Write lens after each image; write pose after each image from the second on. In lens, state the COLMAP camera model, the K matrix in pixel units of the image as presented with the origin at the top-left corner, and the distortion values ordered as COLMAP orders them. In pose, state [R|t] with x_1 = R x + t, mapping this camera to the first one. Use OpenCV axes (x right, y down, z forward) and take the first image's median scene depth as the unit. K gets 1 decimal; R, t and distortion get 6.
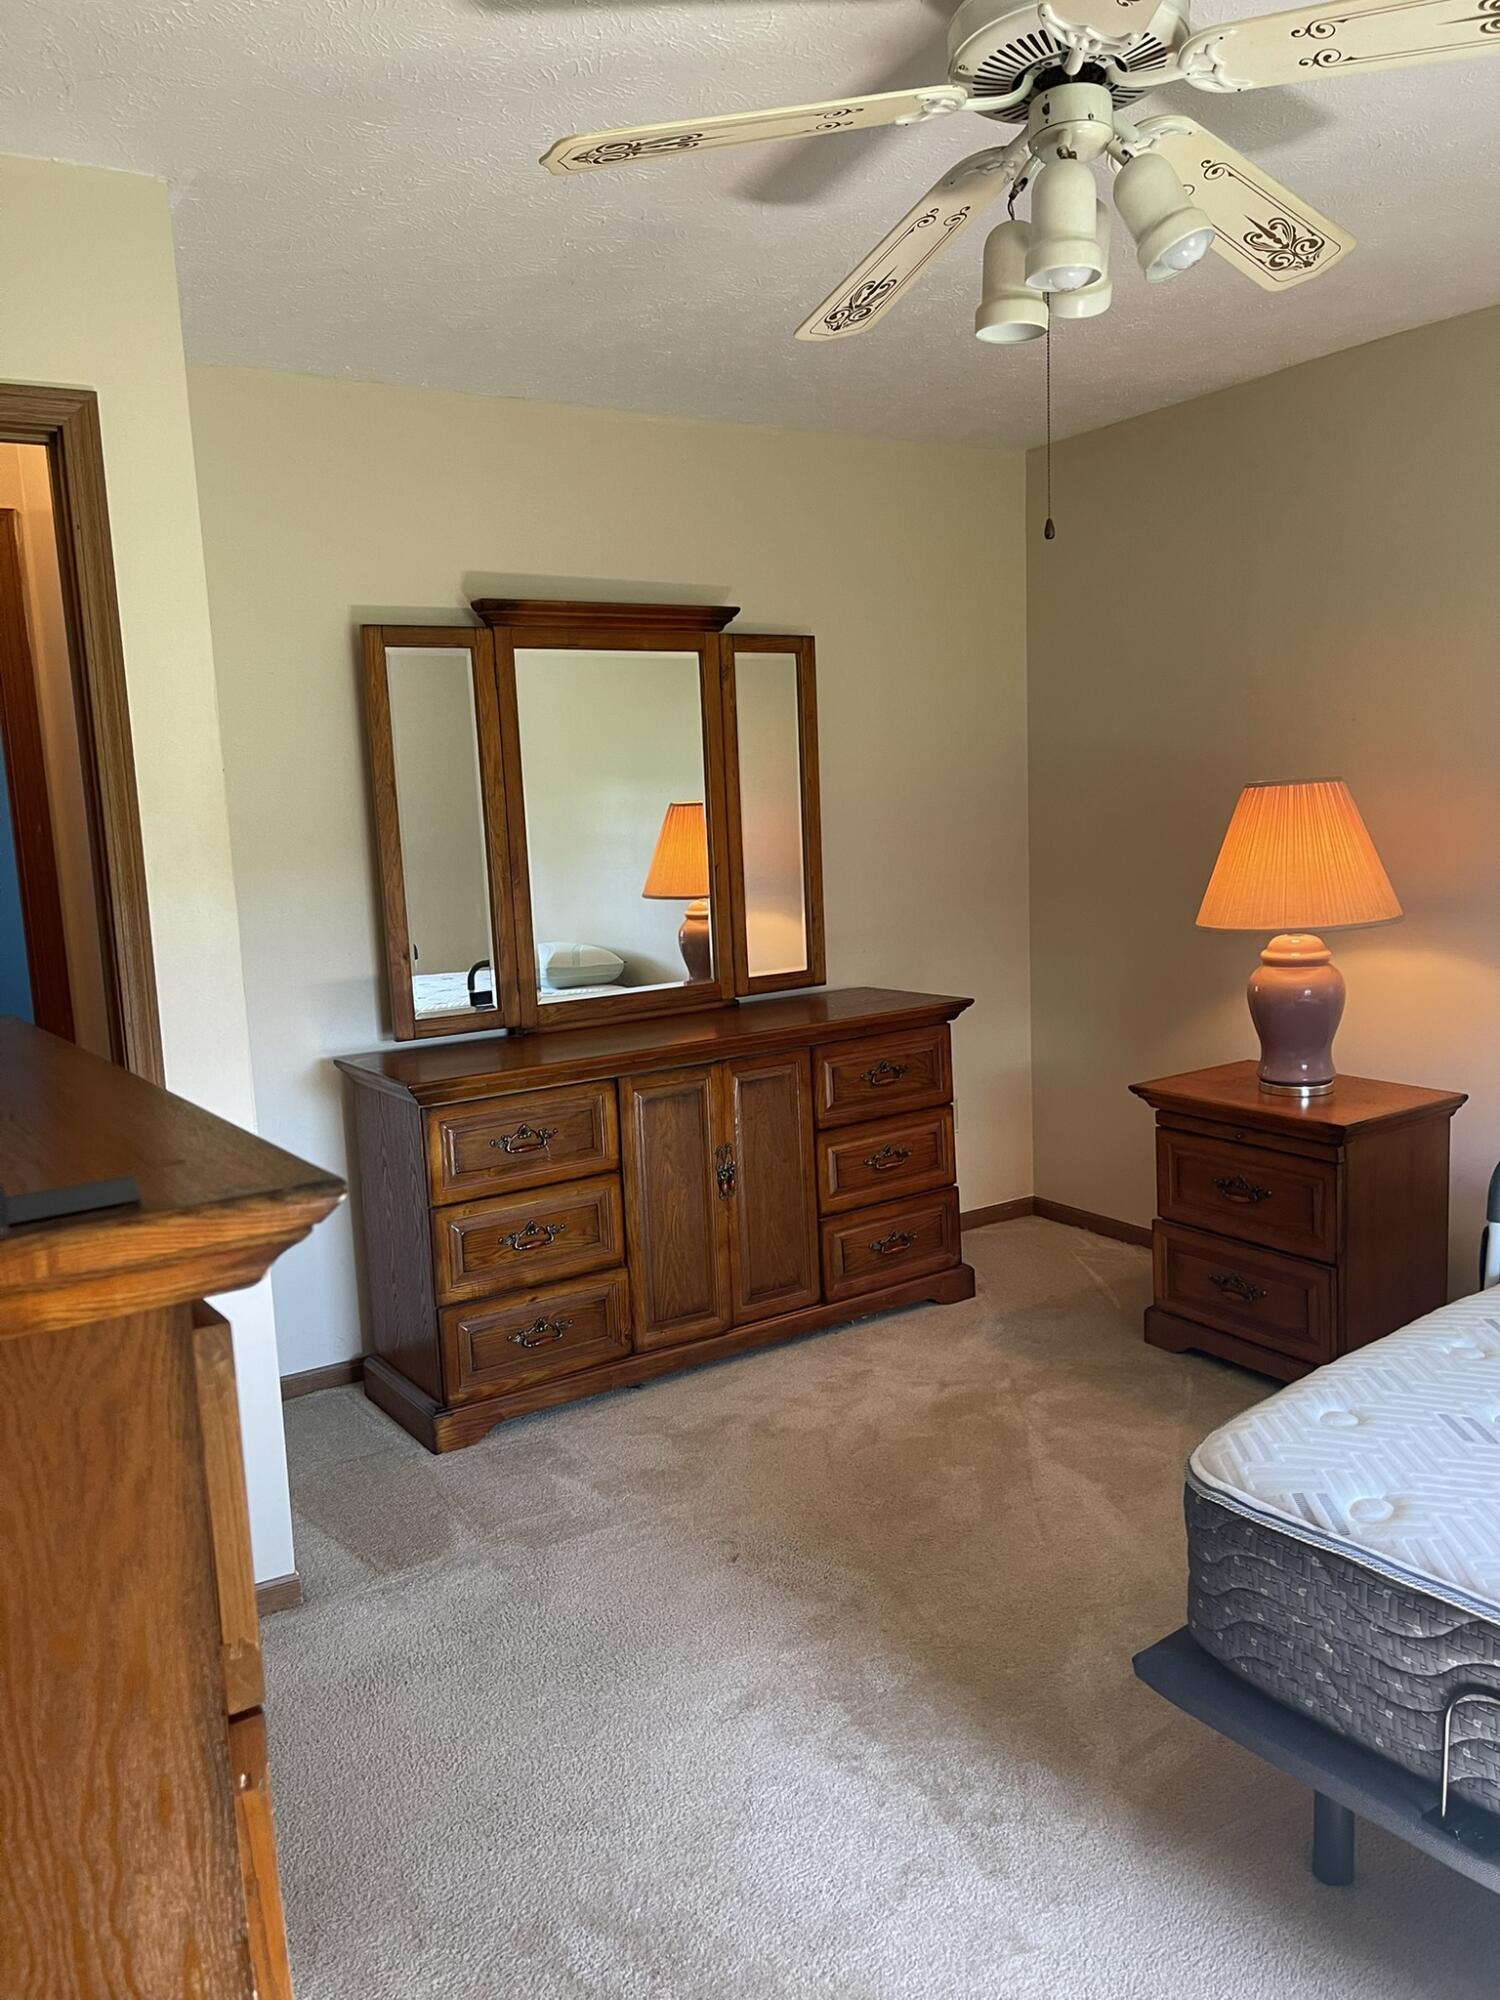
lens RADIAL K [[1504.0, 0, 736.0], [0, 1504.0, 996.8], [0, 0, 1]] dist [0.029057, -0.046184]
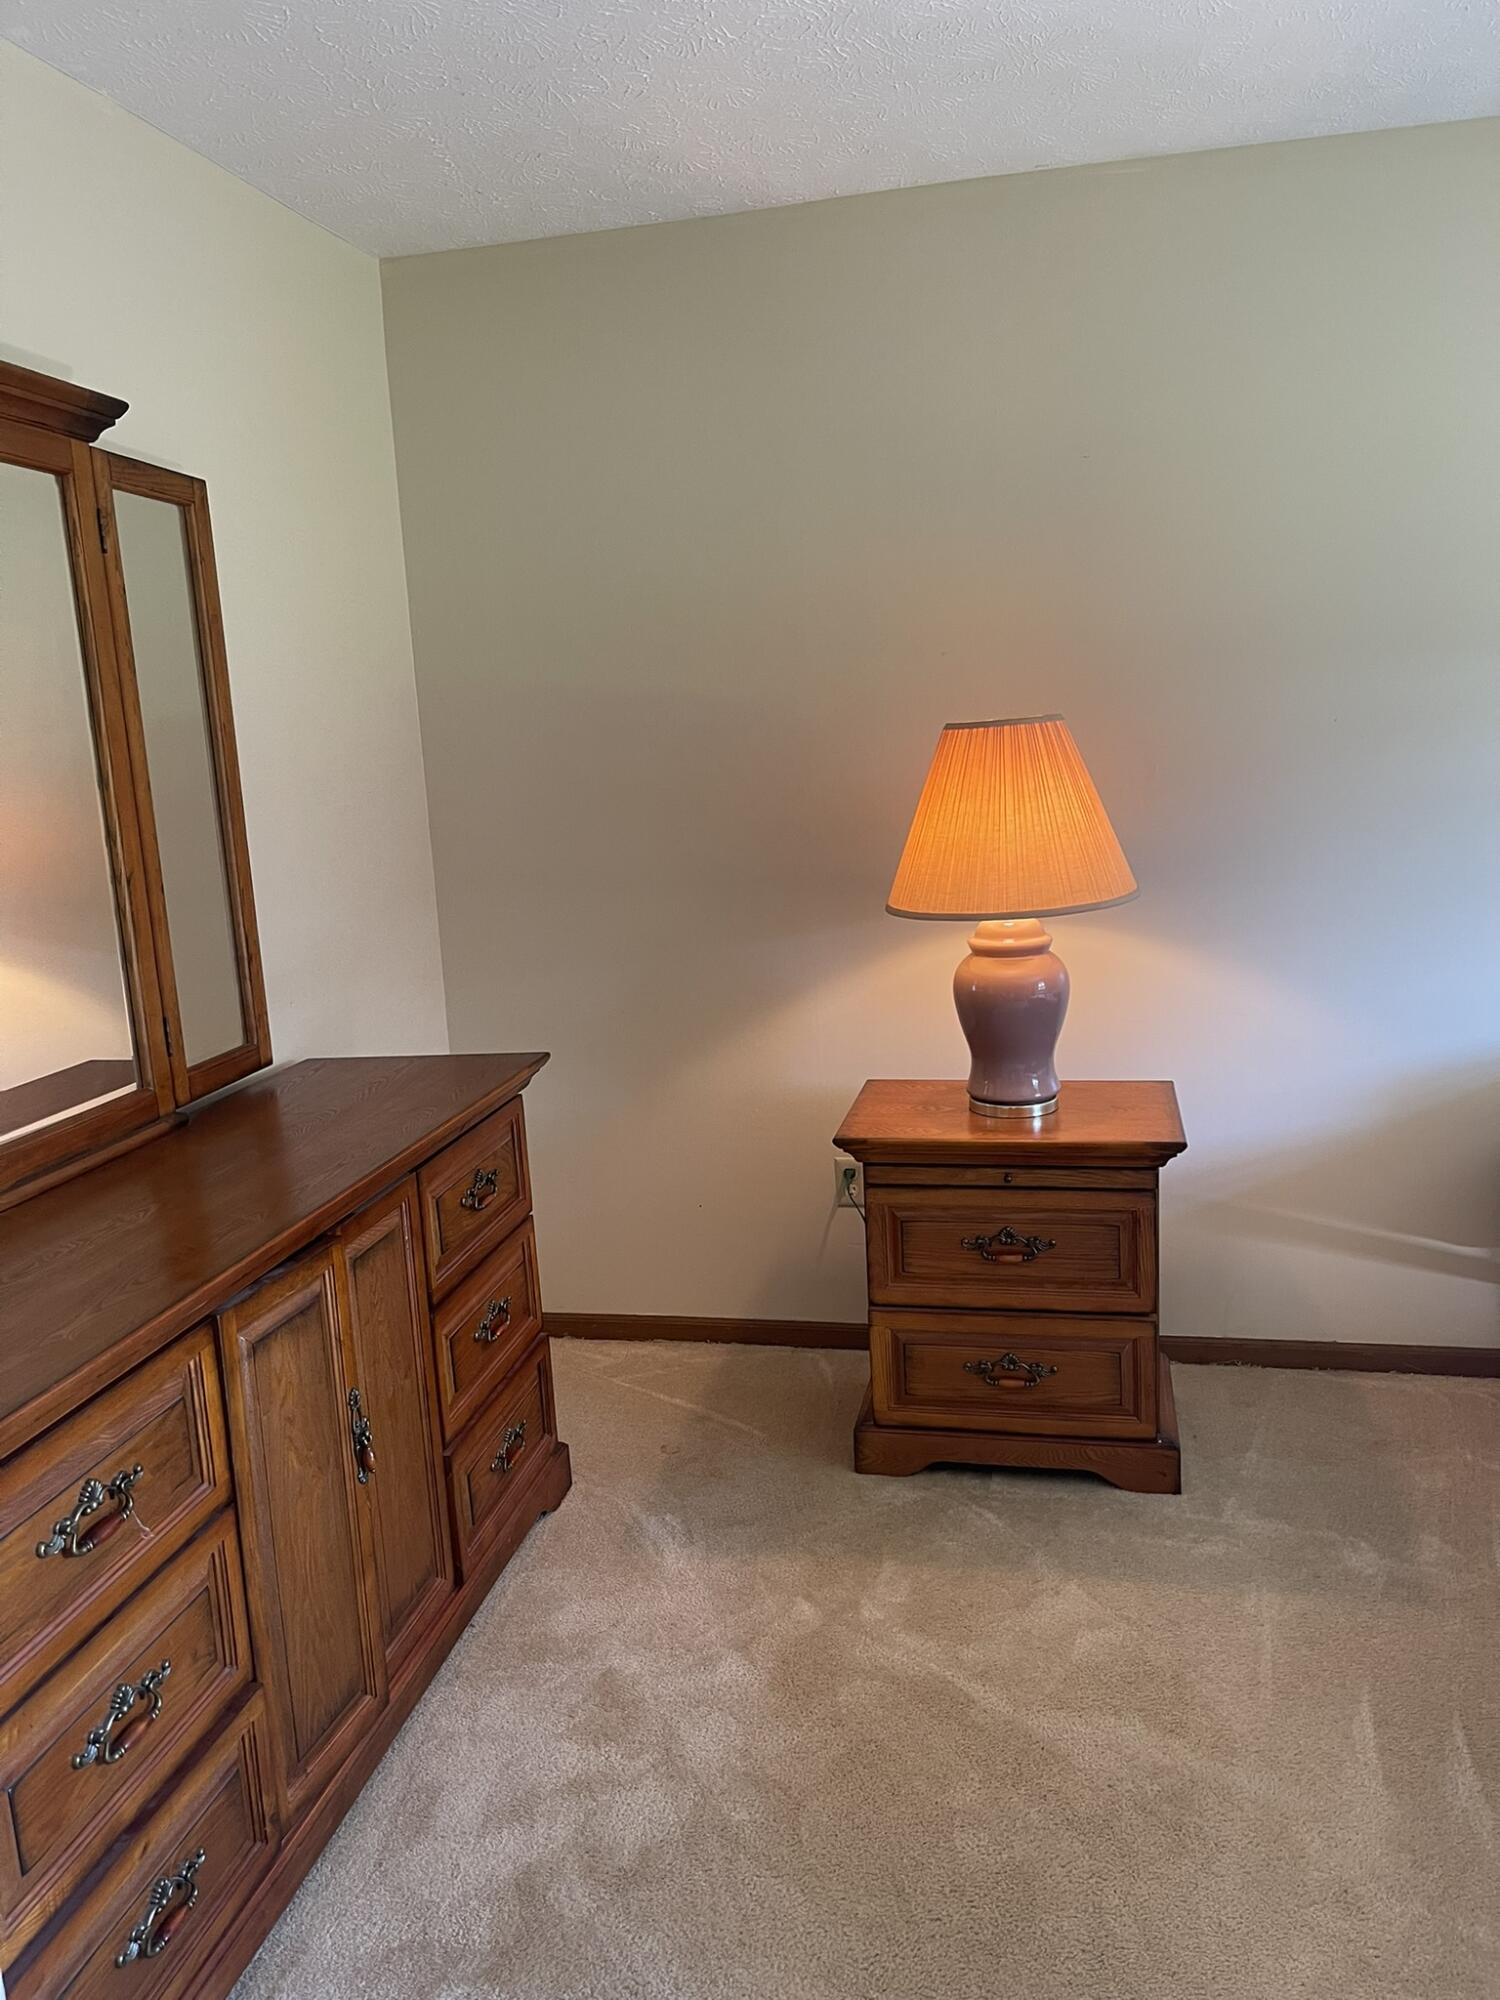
lens RADIAL K [[1504.0, 0, 770.1], [0, 1504.0, 1011.0], [0, 0, 1]] dist [0.029057, -0.046184]
pose [[0.700617, -0.118569, 0.703617, -0.277904], [0.115771, 0.991920, 0.051874, -0.046603], [-0.704083, 0.045115, 0.708684, 0.517698]]
